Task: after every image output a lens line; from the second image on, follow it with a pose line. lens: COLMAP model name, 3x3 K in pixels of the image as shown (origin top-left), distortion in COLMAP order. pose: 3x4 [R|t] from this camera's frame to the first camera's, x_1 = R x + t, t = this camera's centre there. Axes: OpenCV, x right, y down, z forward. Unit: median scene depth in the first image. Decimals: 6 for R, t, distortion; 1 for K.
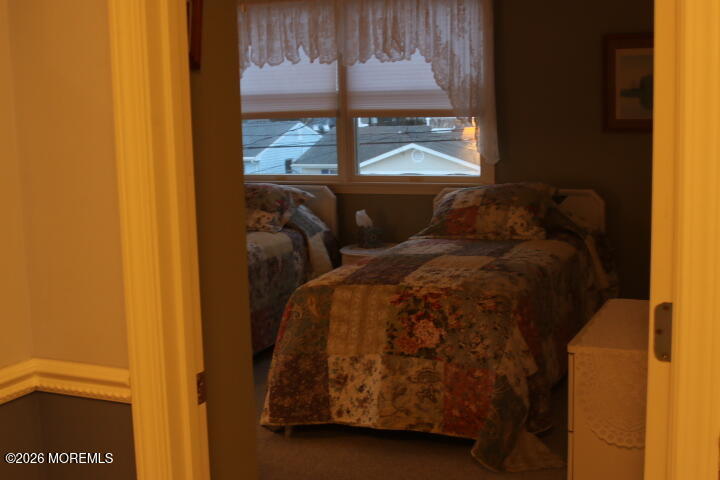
lens RADIAL K [[998.1, 0, 356.4], [0, 998.1, 240.6], [0, 0, 1]] dist [-0.176341, 0.326694]
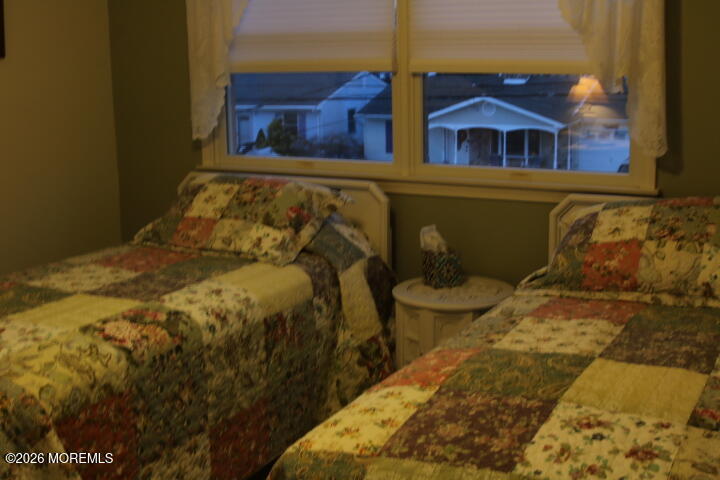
lens RADIAL K [[998.1, 0, 356.4], [0, 998.1, 240.6], [0, 0, 1]] dist [-0.176341, 0.326694]
pose [[0.997708, 0.023713, -0.063371, -0.000756], [-0.020426, 0.998437, 0.052031, -0.056477], [0.064505, -0.050617, 0.996633, 0.421669]]
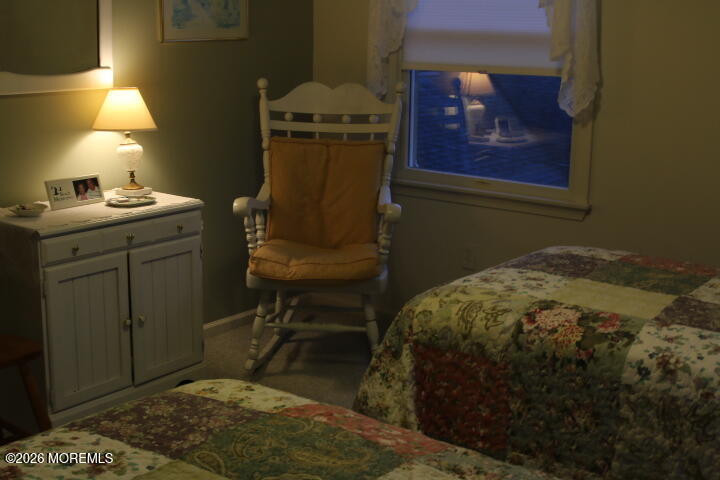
lens RADIAL K [[998.1, 0, 356.4], [0, 998.1, 240.6], [0, 0, 1]] dist [-0.176341, 0.326694]
pose [[-0.236256, 0.240071, -0.941567, 0.307219], [-0.148292, 0.948740, 0.279109, -0.135475], [0.960308, 0.205568, -0.188545, 0.884957]]
